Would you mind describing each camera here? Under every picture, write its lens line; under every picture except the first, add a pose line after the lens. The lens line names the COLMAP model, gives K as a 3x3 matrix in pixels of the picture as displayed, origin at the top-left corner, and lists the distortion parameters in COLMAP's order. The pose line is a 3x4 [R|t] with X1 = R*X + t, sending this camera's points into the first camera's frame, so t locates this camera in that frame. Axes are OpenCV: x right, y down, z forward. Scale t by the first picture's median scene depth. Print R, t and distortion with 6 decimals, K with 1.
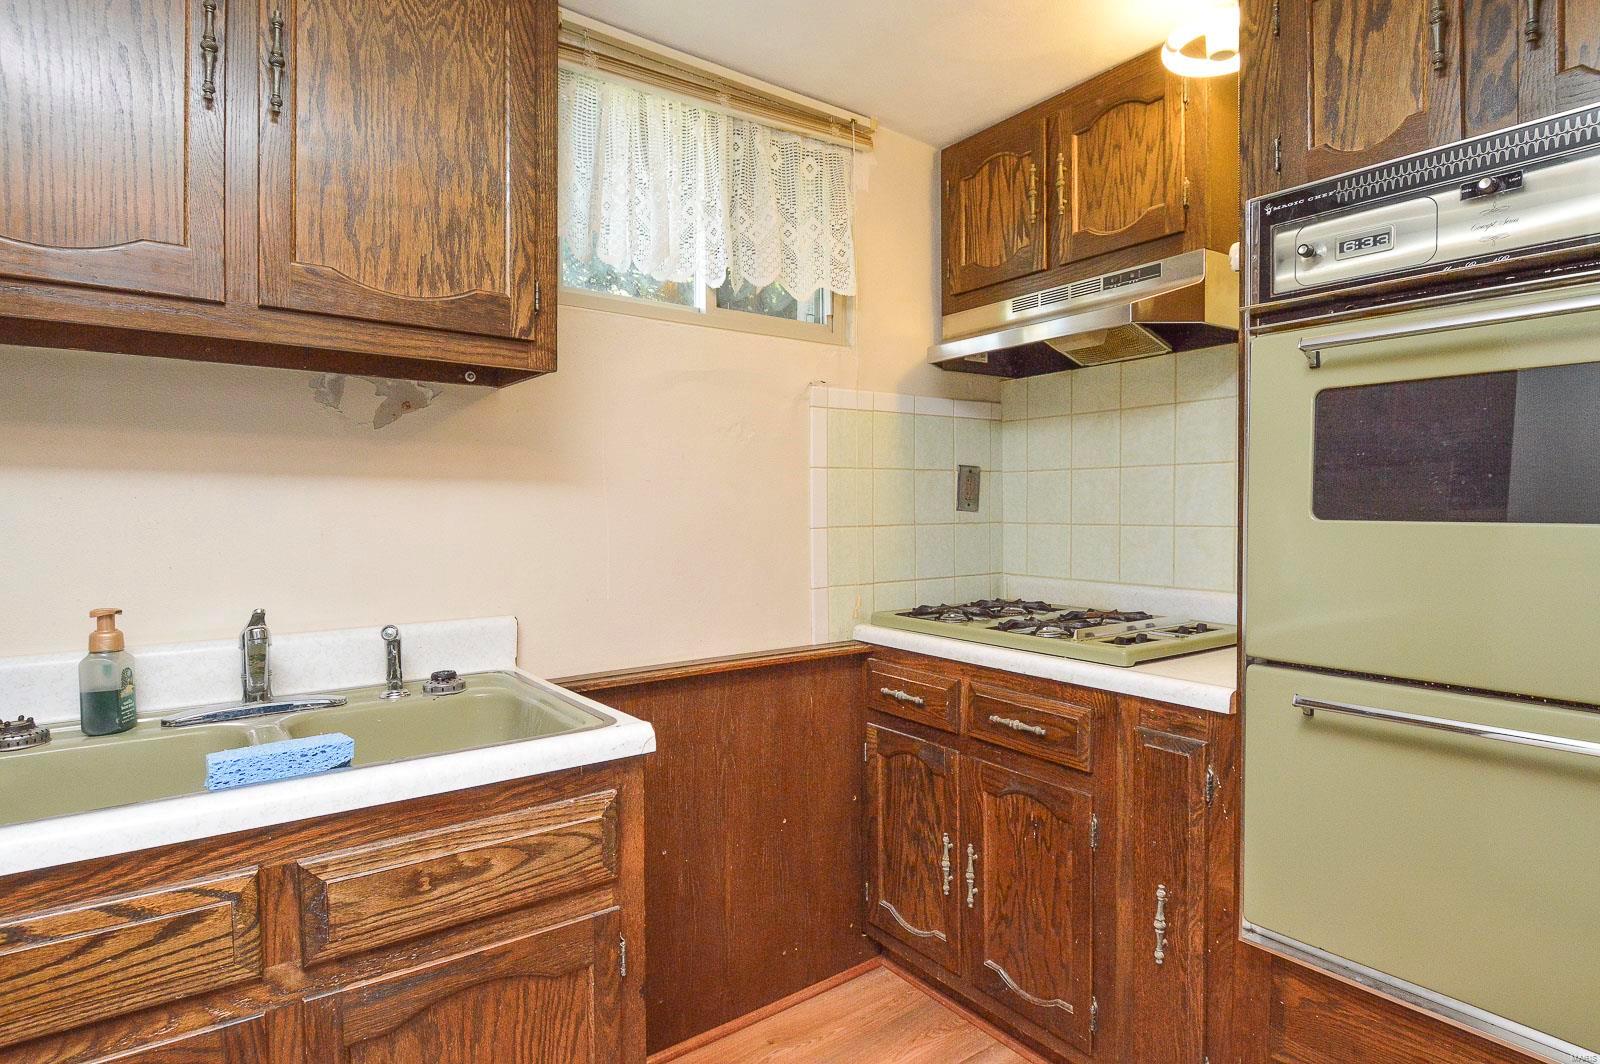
lens RADIAL K [[843.6, 0, 790.7], [0, 843.6, 545.3], [0, 0, 1]] dist [0.017142, -0.028228]
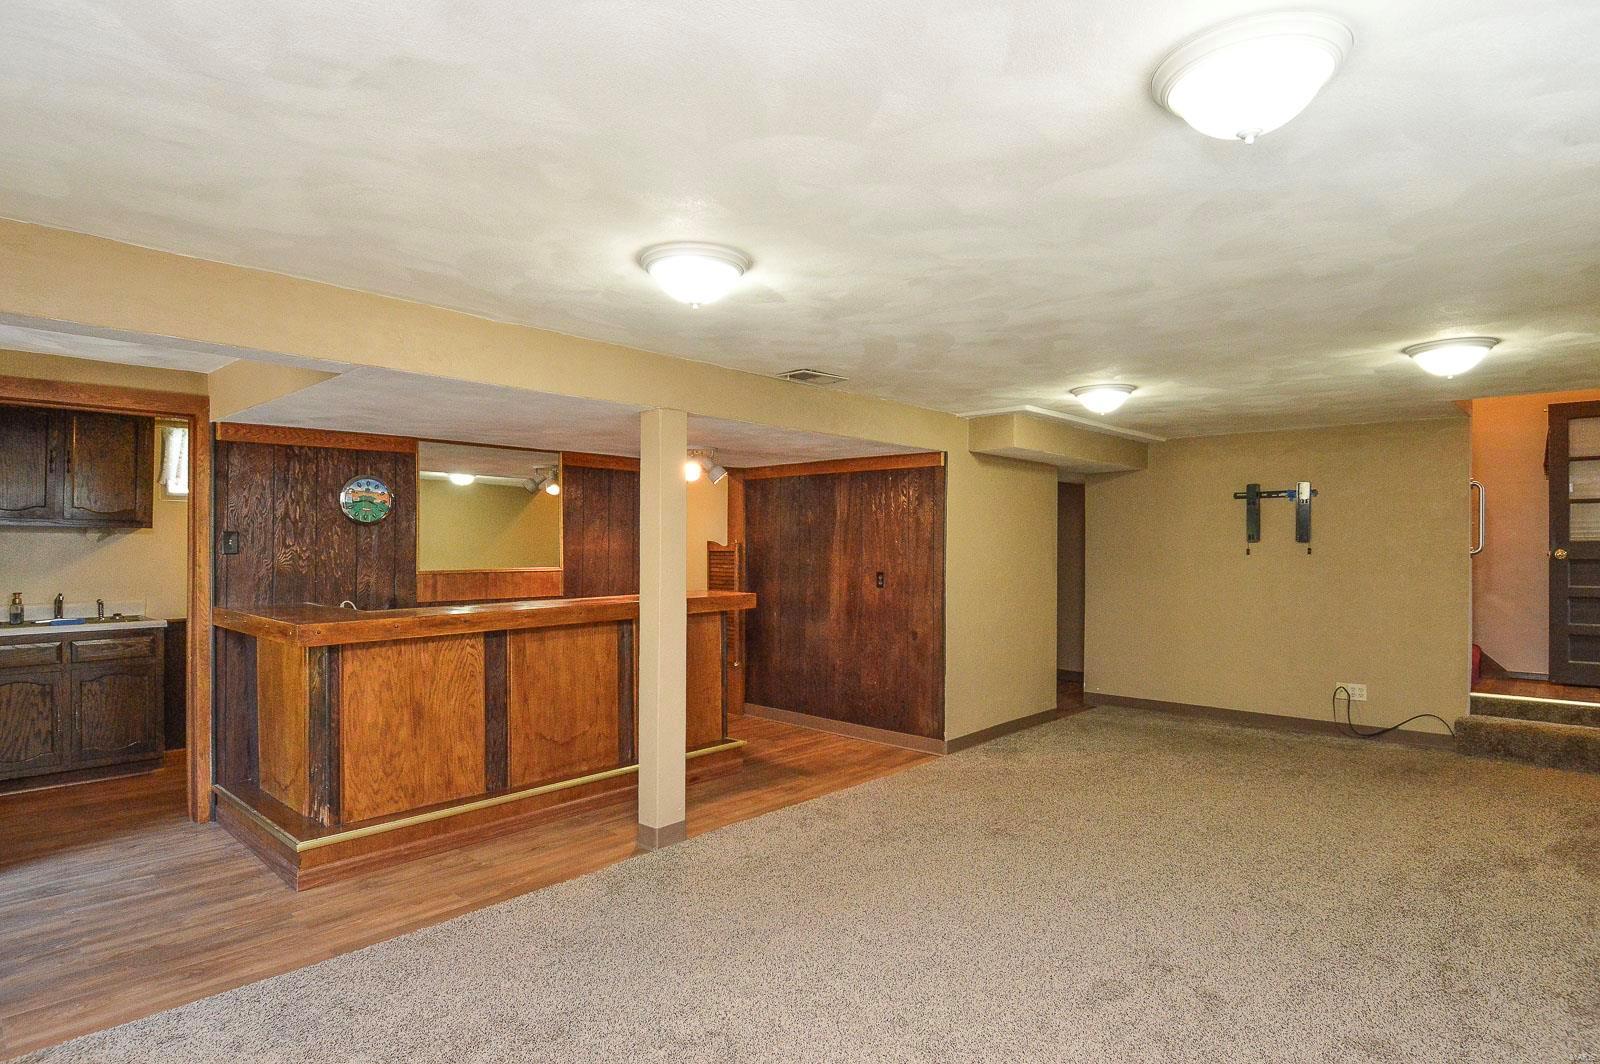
lens RADIAL K [[843.6, 0, 790.7], [0, 843.6, 545.3], [0, 0, 1]] dist [0.017142, -0.028228]
pose [[0.984355, 0.000749, 0.176193, 2.111176], [0.006761, 0.999094, -0.042021, 0.044530], [-0.176065, 0.042555, 0.983458, -3.598618]]
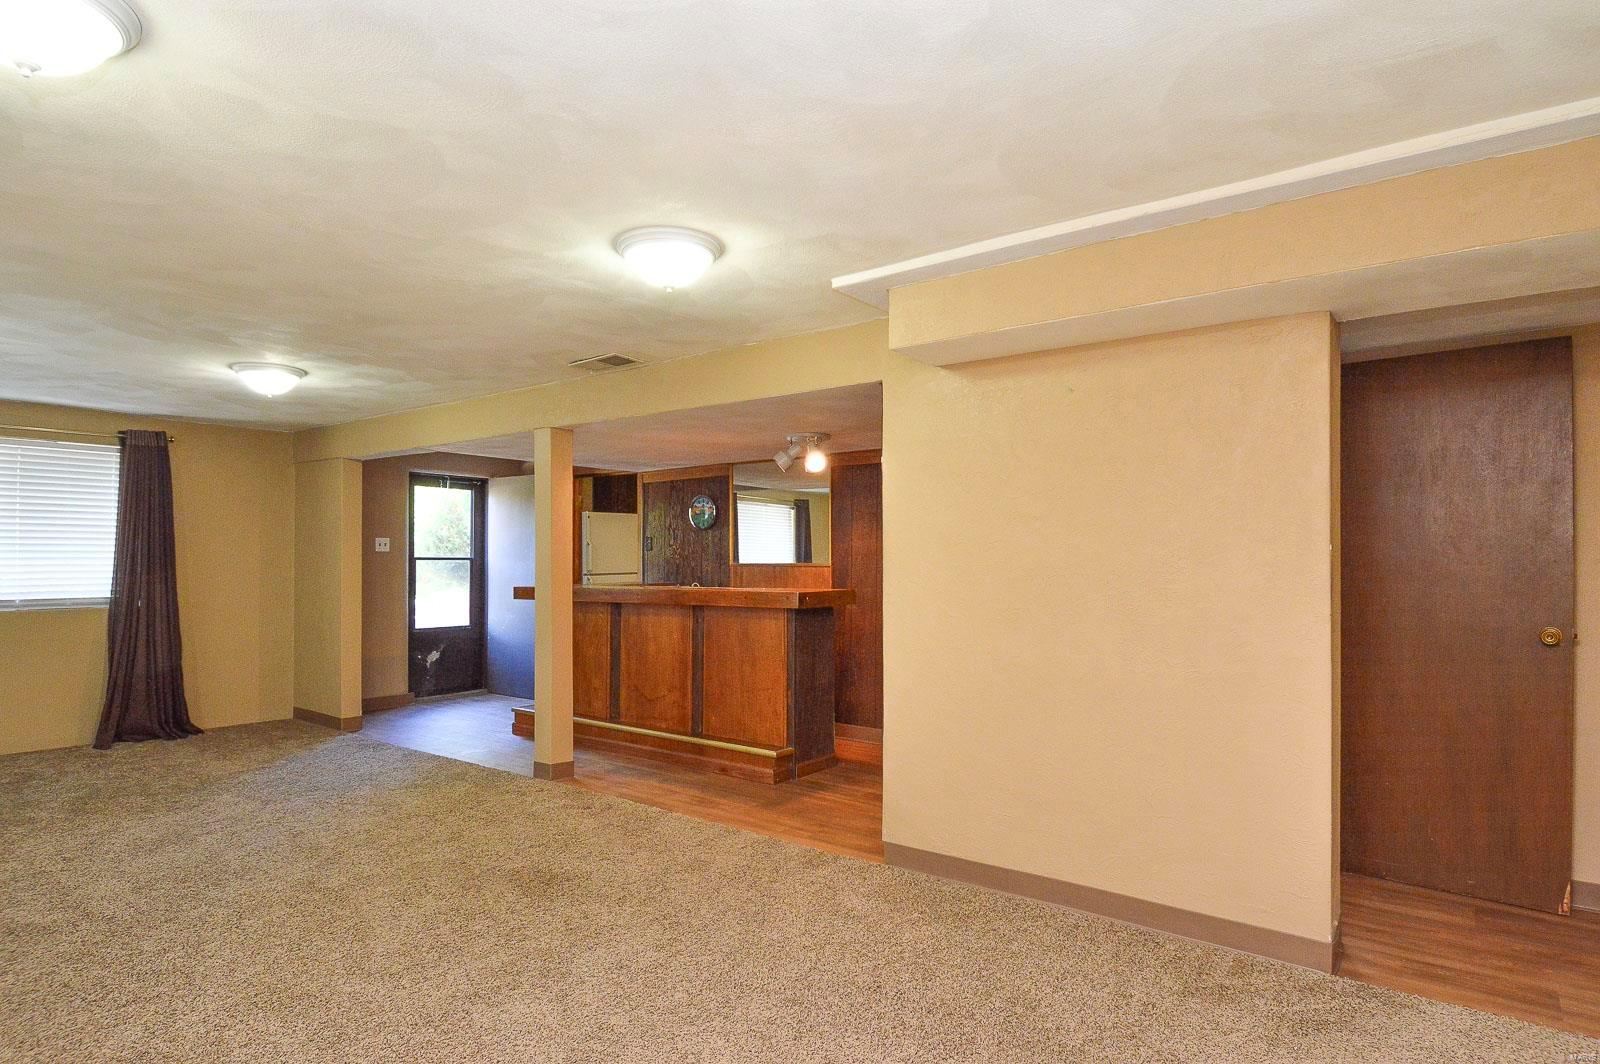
lens RADIAL K [[843.6, 0, 790.7], [0, 843.6, 545.3], [0, 0, 1]] dist [0.017142, -0.028228]
pose [[0.305568, -0.005361, -0.952155, 5.960366], [-0.036874, 0.999167, -0.017459, -0.034177], [0.951456, 0.040445, 0.305116, -0.799662]]
